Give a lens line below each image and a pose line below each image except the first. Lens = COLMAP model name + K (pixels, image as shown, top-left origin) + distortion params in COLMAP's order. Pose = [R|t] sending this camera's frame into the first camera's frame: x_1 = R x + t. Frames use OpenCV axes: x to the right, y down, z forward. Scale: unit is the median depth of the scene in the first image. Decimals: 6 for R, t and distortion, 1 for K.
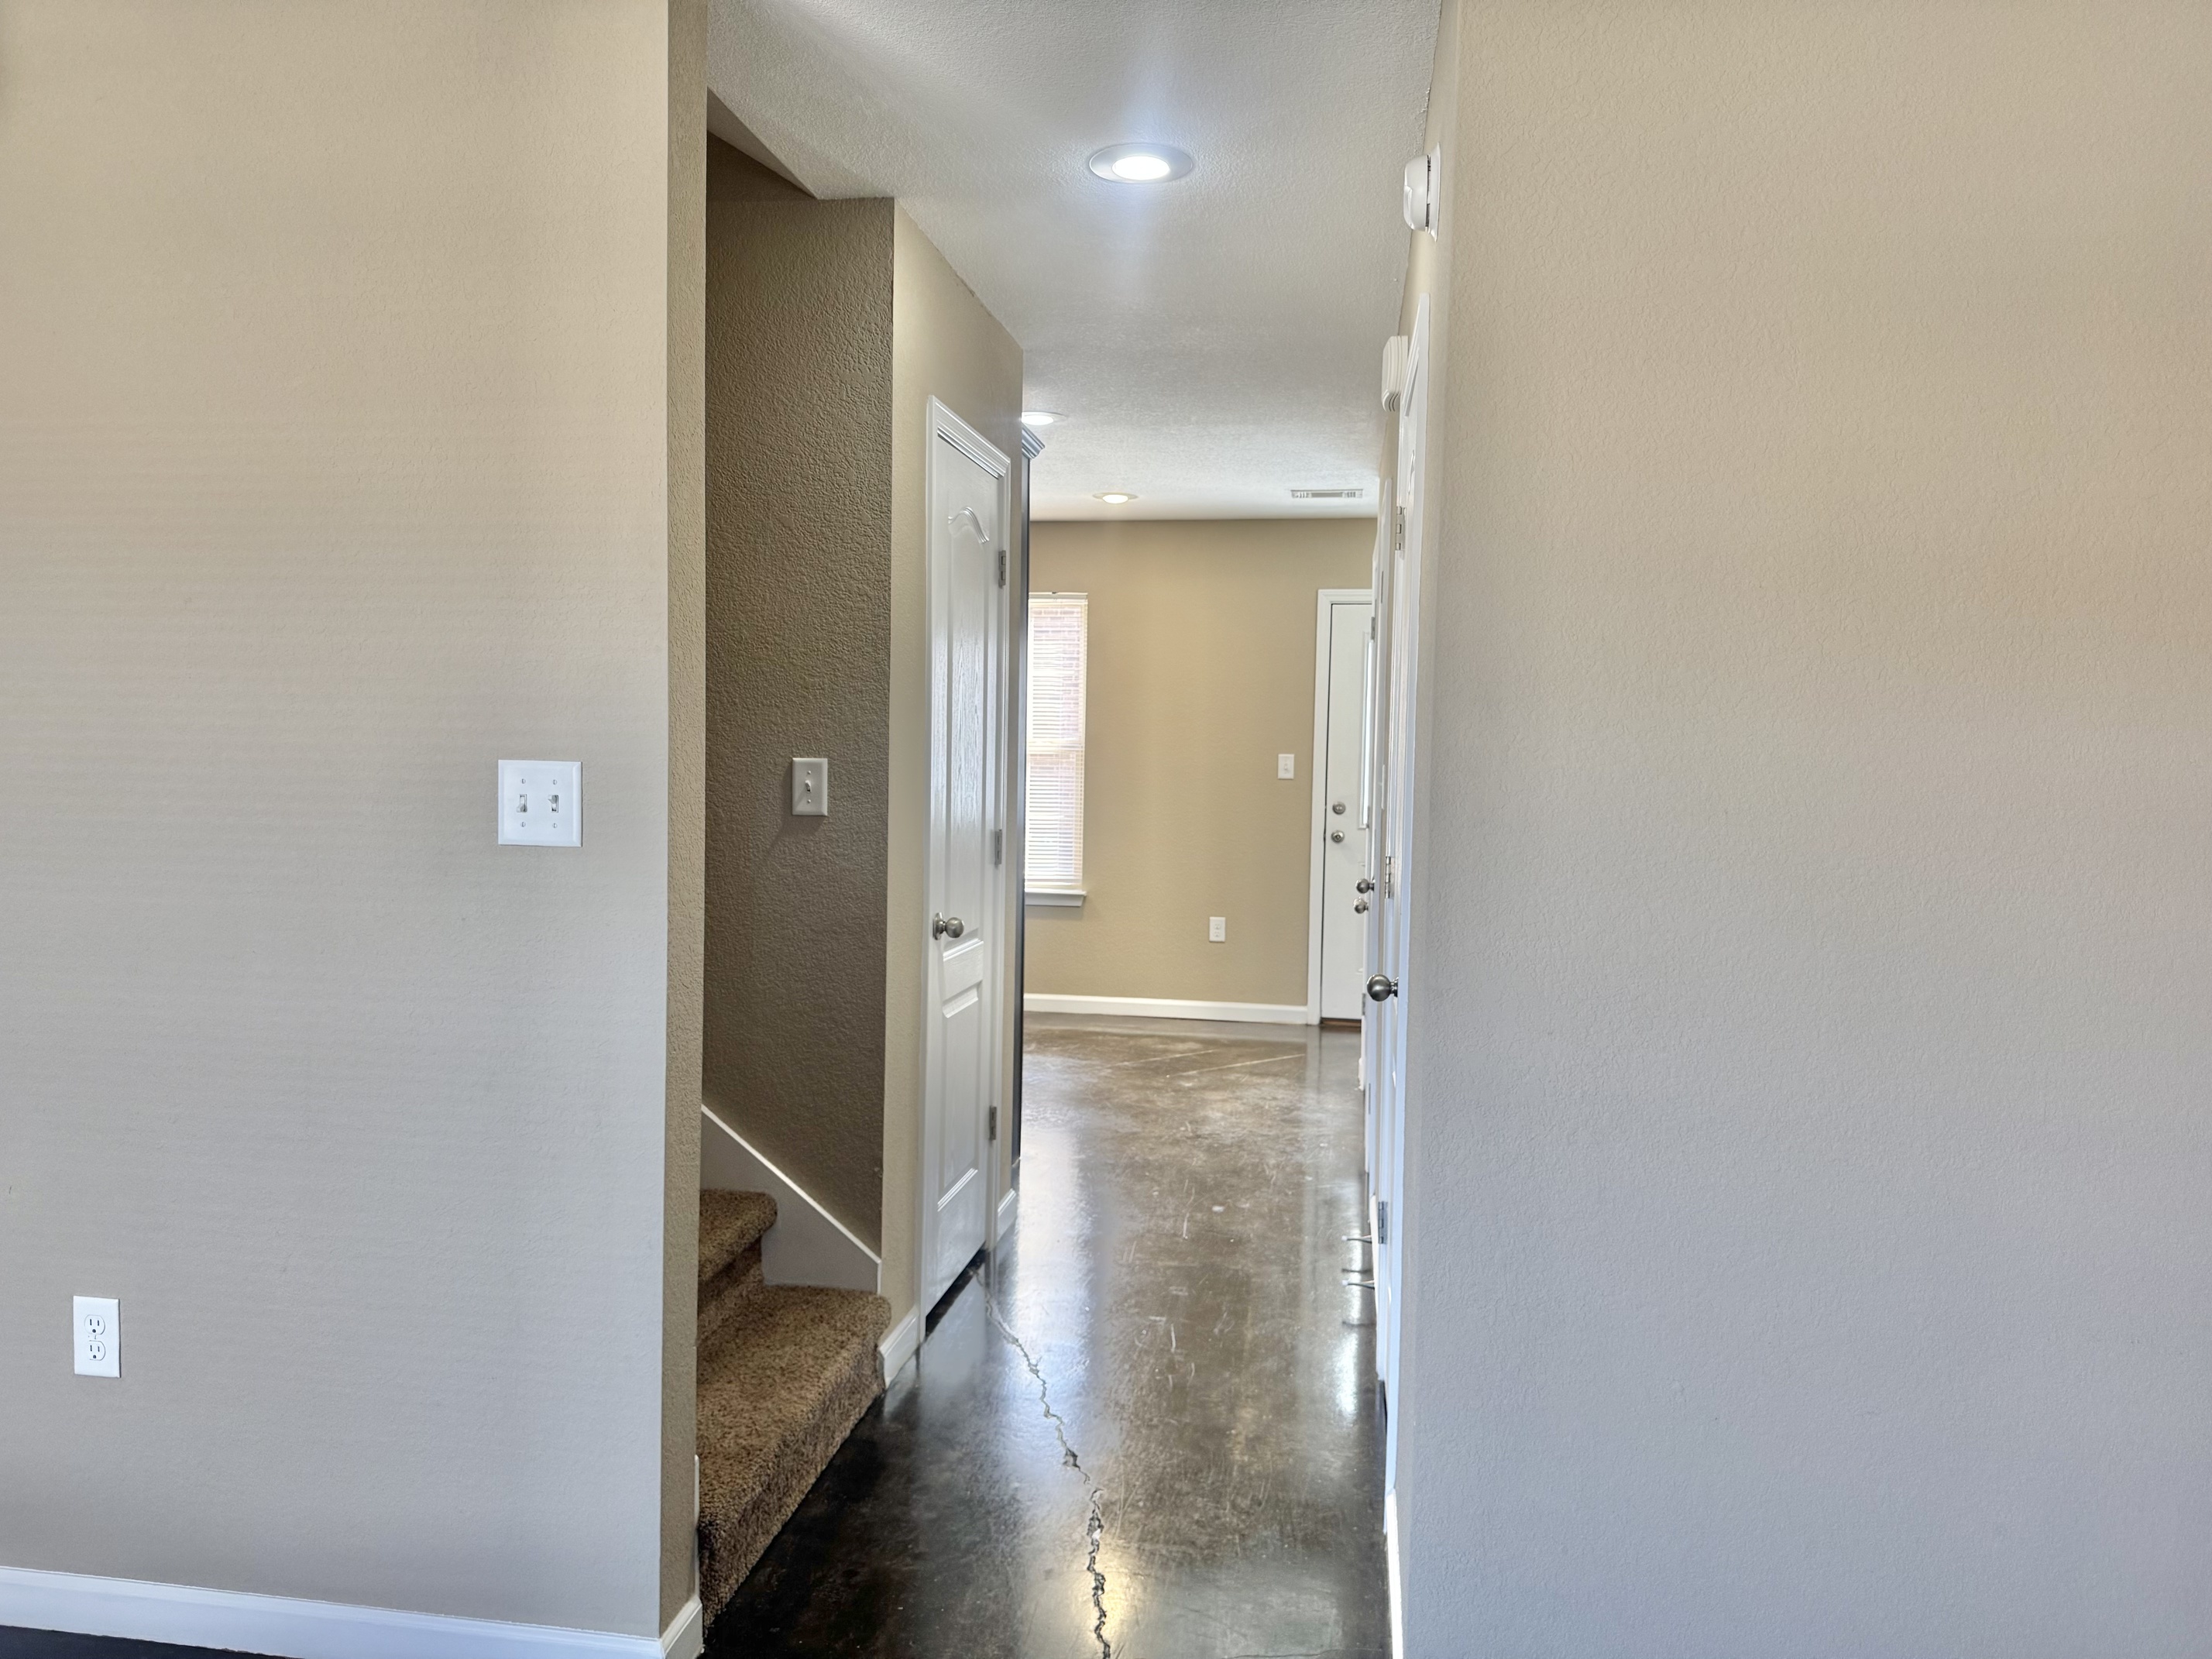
lens RADIAL K [[1569.7, 0, 1106.0], [0, 1569.7, 829.5], [0, 0, 1]] dist [0.091150, -0.114038]
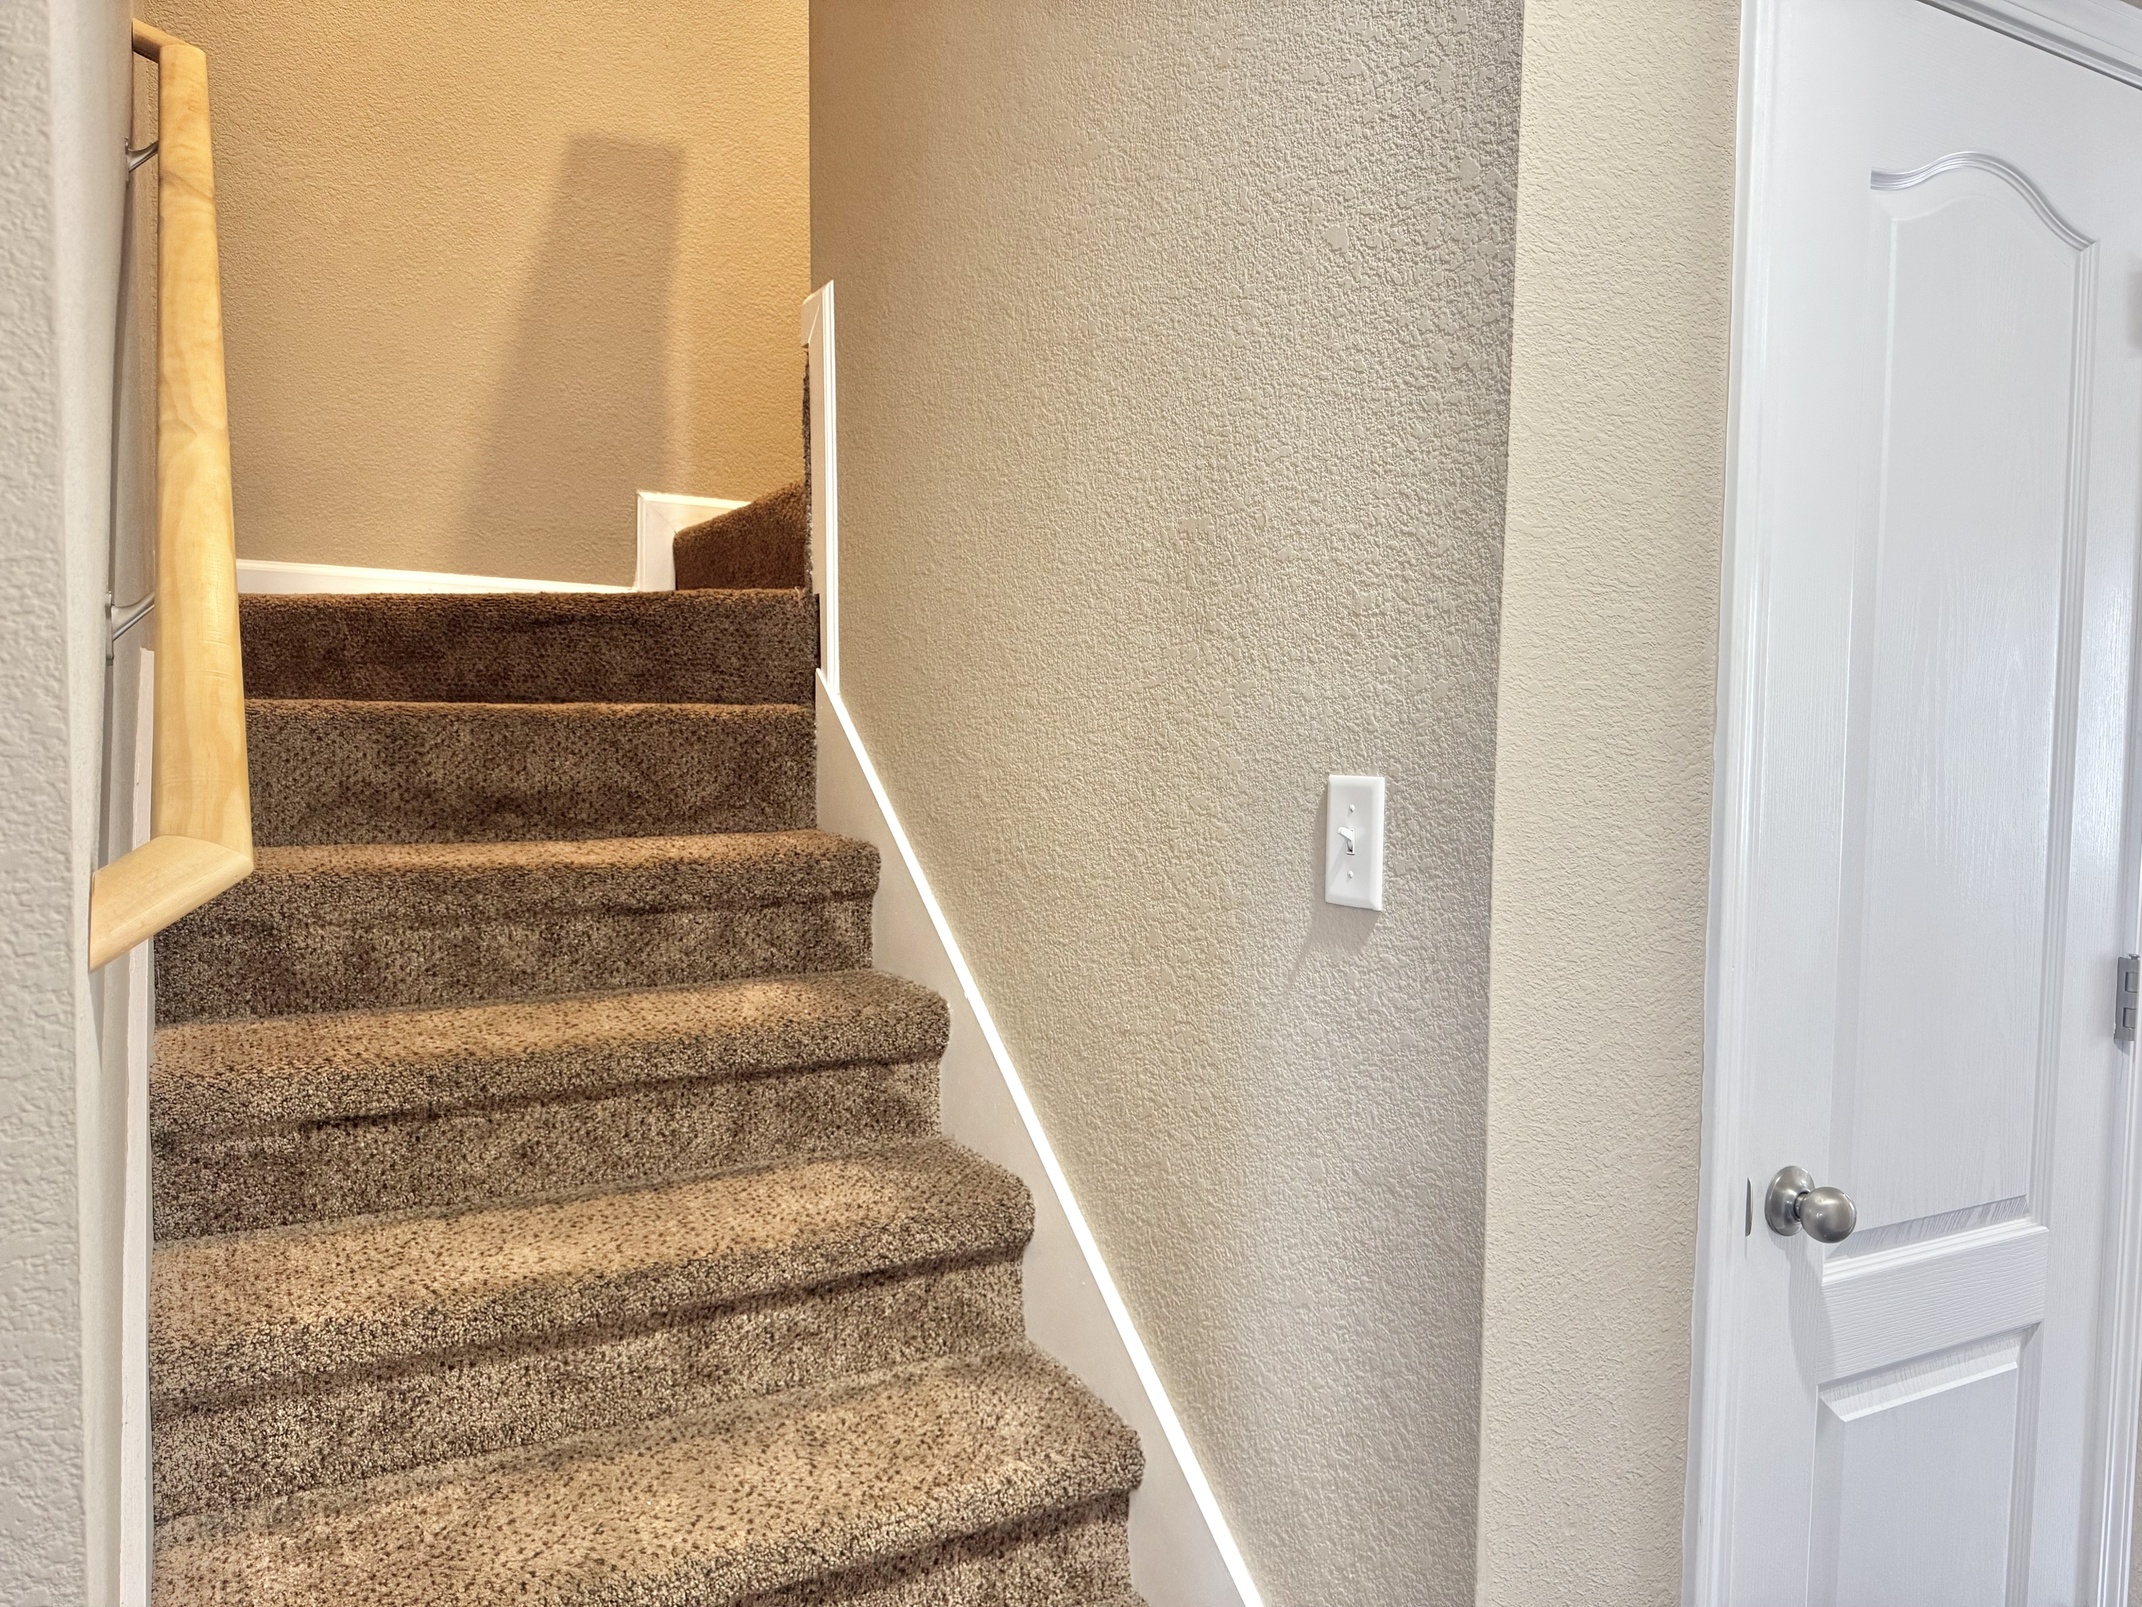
lens RADIAL K [[1520.1, 0, 1071.0], [0, 1520.1, 803.5], [0, 0, 1]] dist [0.091150, -0.114038]
pose [[0.621428, 0.028508, -0.782952, 0.093163], [-0.042782, 0.999082, 0.002422, -0.035435], [0.782302, 0.031991, 0.622077, 0.681021]]
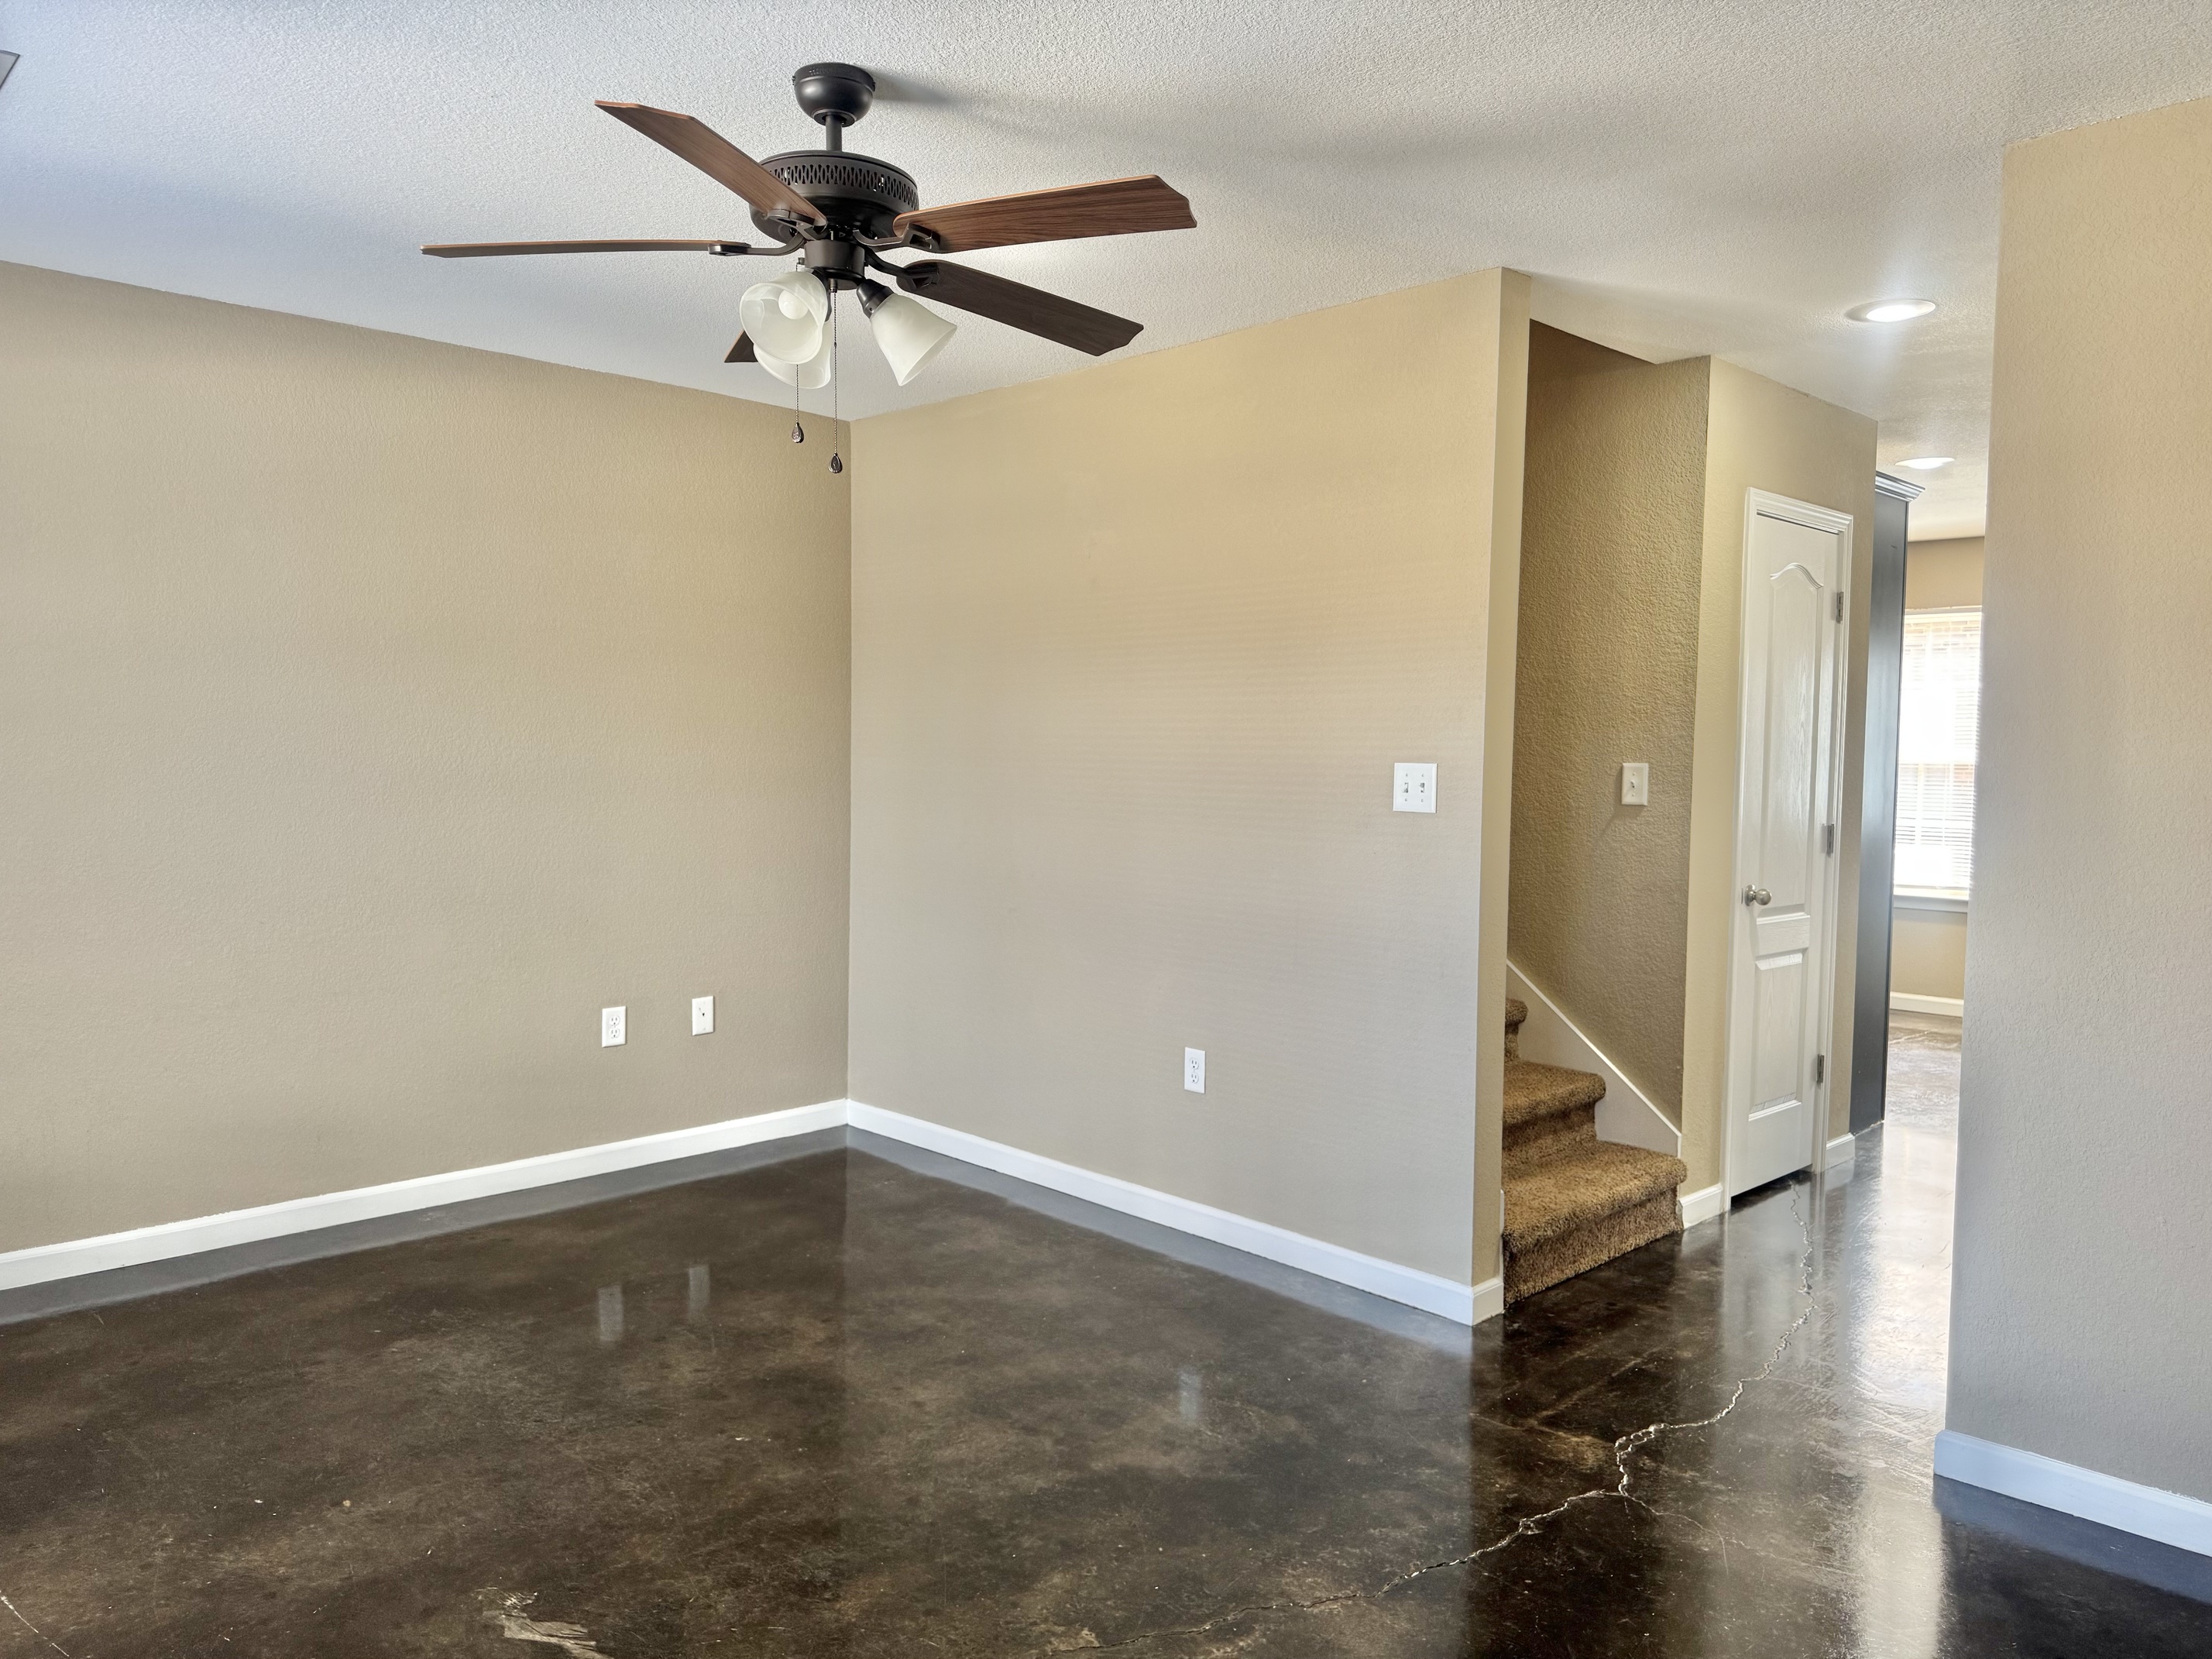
lens RADIAL K [[1569.7, 0, 1106.0], [0, 1569.7, 829.5], [0, 0, 1]] dist [0.091150, -0.114038]
pose [[0.802482, 0.024503, -0.596173, 0.270143], [-0.030402, 0.999538, 0.000158, 0.026628], [0.595901, 0.017999, 0.802856, -0.393057]]
